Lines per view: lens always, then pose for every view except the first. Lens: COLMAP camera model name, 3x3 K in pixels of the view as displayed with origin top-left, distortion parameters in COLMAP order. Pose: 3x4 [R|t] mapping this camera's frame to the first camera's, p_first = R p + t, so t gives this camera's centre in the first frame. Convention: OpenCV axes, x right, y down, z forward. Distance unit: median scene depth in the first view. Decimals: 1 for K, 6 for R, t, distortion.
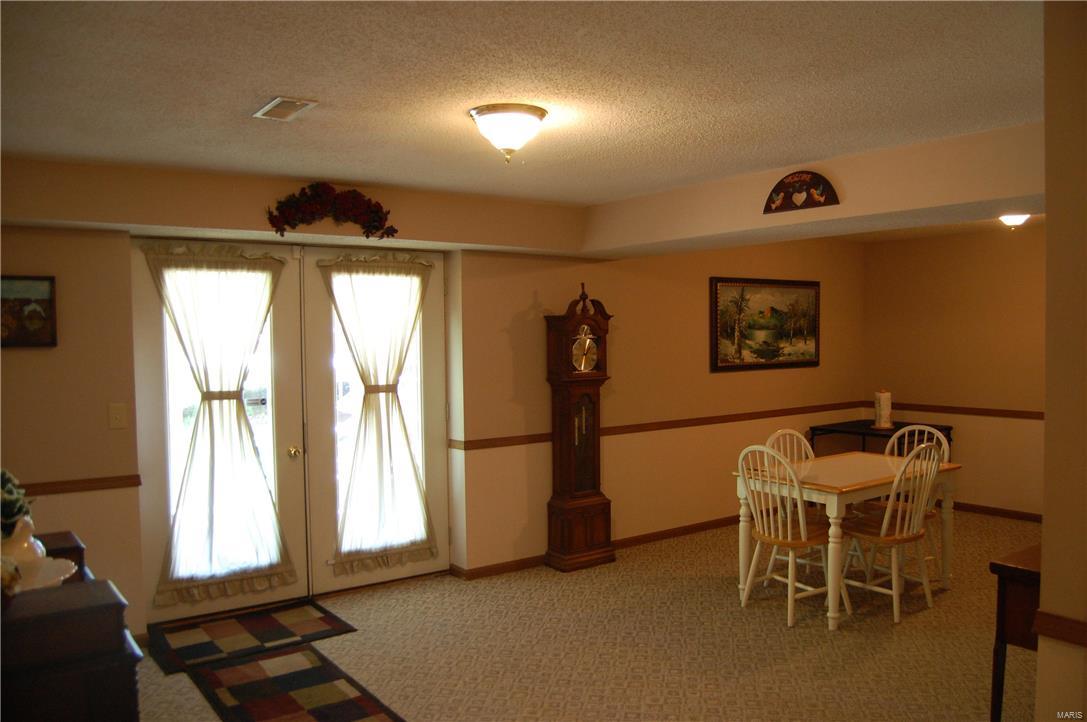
lens RADIAL K [[853.9, 0, 553.6], [0, 853.9, 367.0], [0, 0, 1]] dist [-0.088464, 0.040153]
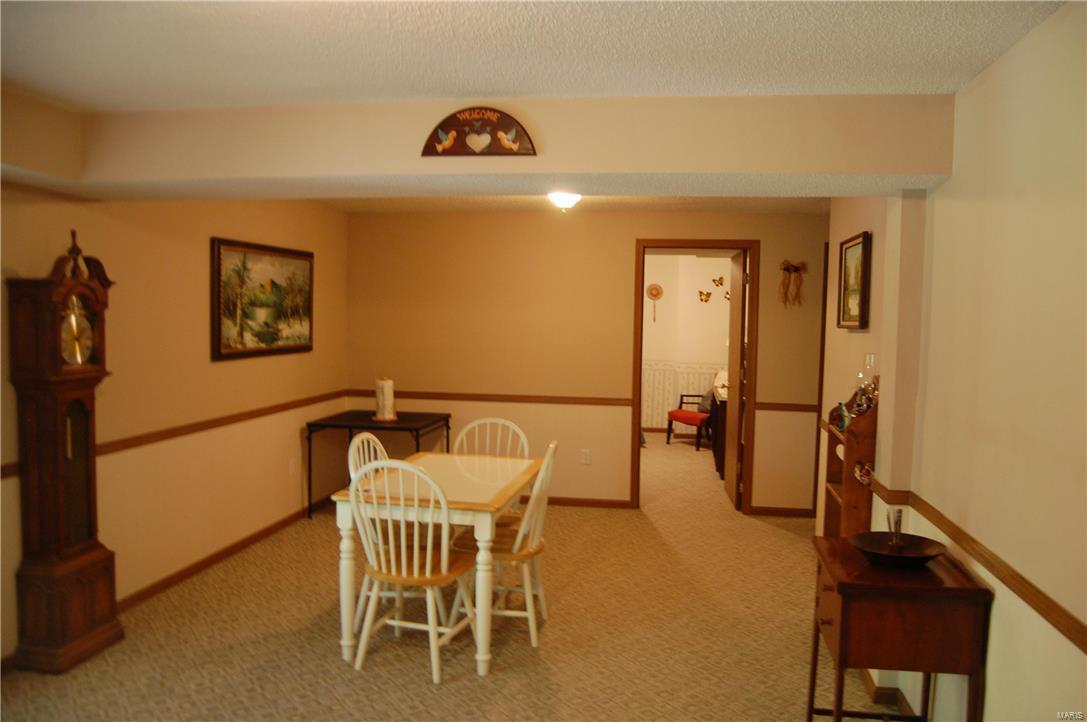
lens RADIAL K [[853.9, 0, 545.4], [0, 853.9, 367.2], [0, 0, 1]] dist [-0.088464, 0.040153]
pose [[0.714371, -0.020360, 0.699470, -0.170440], [0.002666, 0.999649, 0.026376, -0.010159], [-0.699762, -0.016977, 0.714175, 0.313606]]
